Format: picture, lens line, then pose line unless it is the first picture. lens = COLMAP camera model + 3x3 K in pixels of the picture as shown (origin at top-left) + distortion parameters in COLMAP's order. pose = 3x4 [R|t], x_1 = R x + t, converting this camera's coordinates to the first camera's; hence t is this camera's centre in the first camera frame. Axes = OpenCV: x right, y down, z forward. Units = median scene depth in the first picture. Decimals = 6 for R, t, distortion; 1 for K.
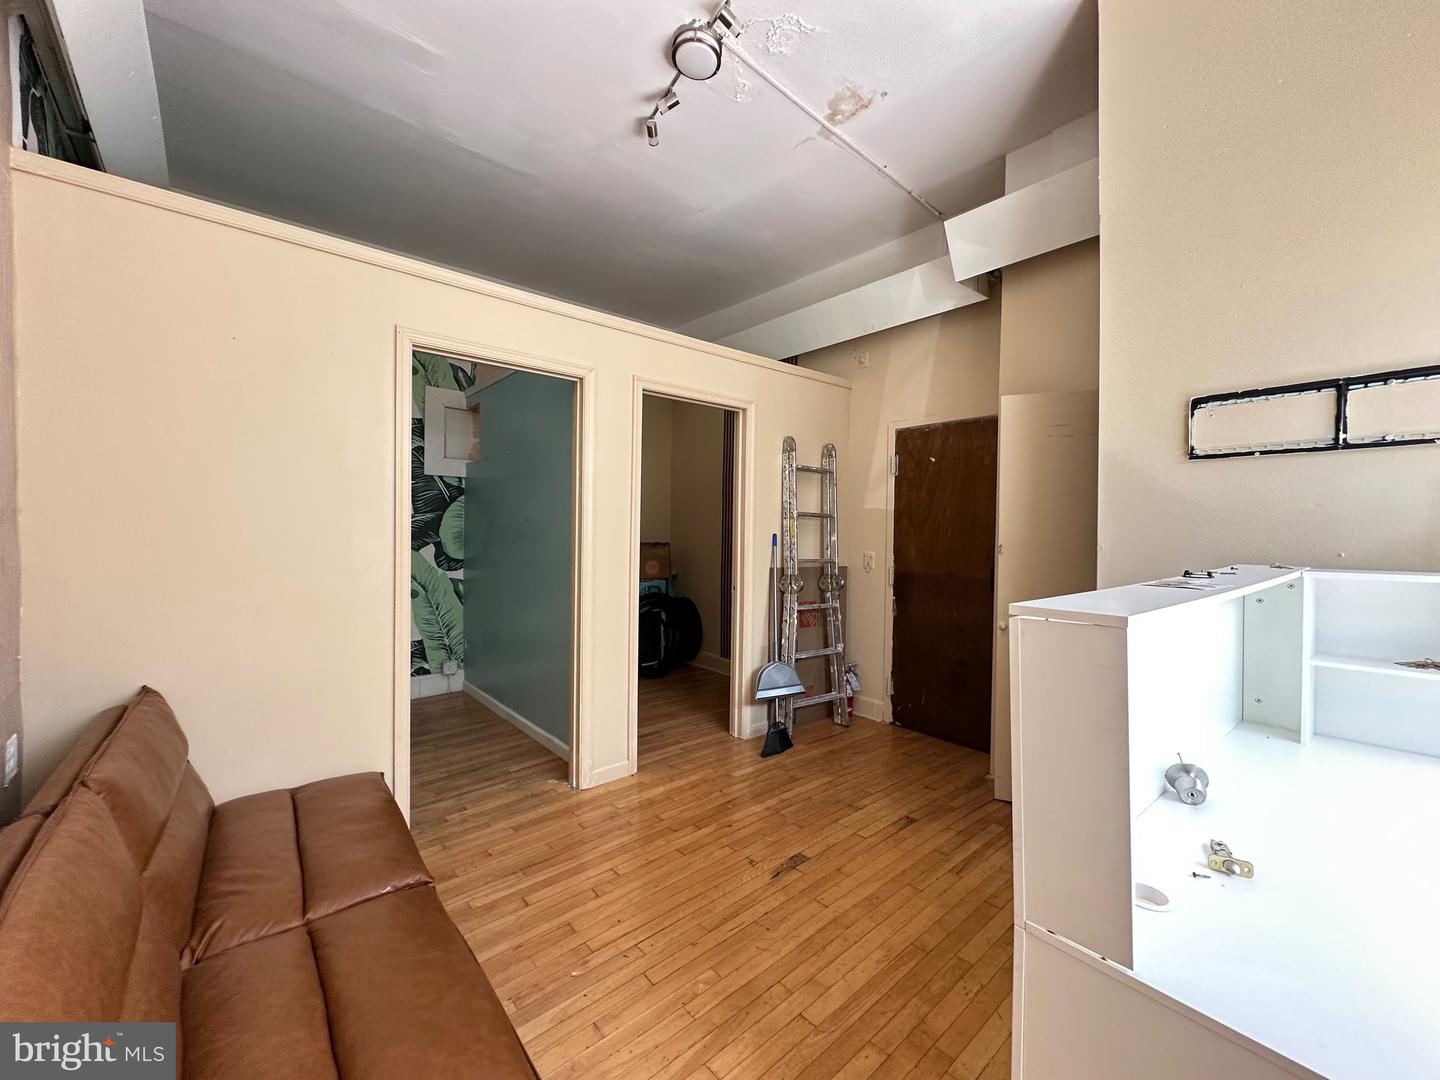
lens RADIAL K [[577.6, 0, 717.4], [0, 577.6, 542.9], [0, 0, 1]] dist [-0.002748, 0.000741]
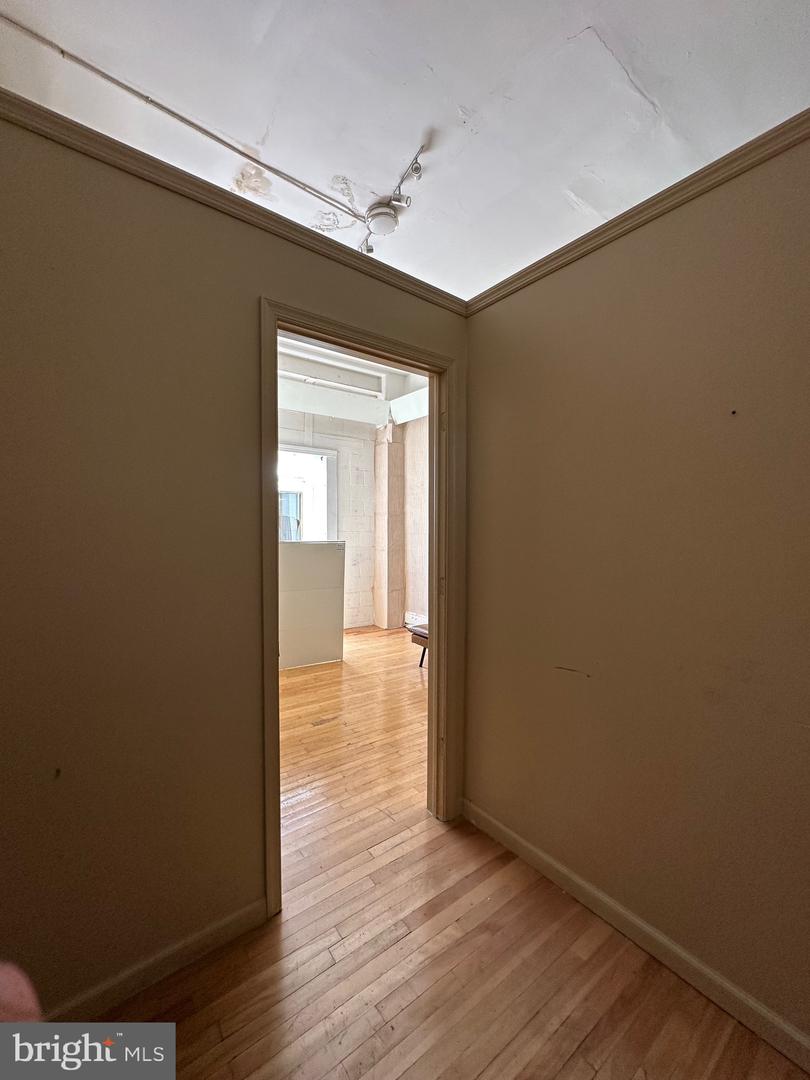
lens RADIAL K [[433.2, 0, 404.7], [0, 433.2, 540.5], [0, 0, 1]] dist [-0.002748, 0.000741]
pose [[-0.998233, -0.019548, 0.056122, -0.264930], [-0.016289, 0.998186, 0.057960, -0.111579], [-0.057153, 0.056943, -0.996740, 3.299646]]
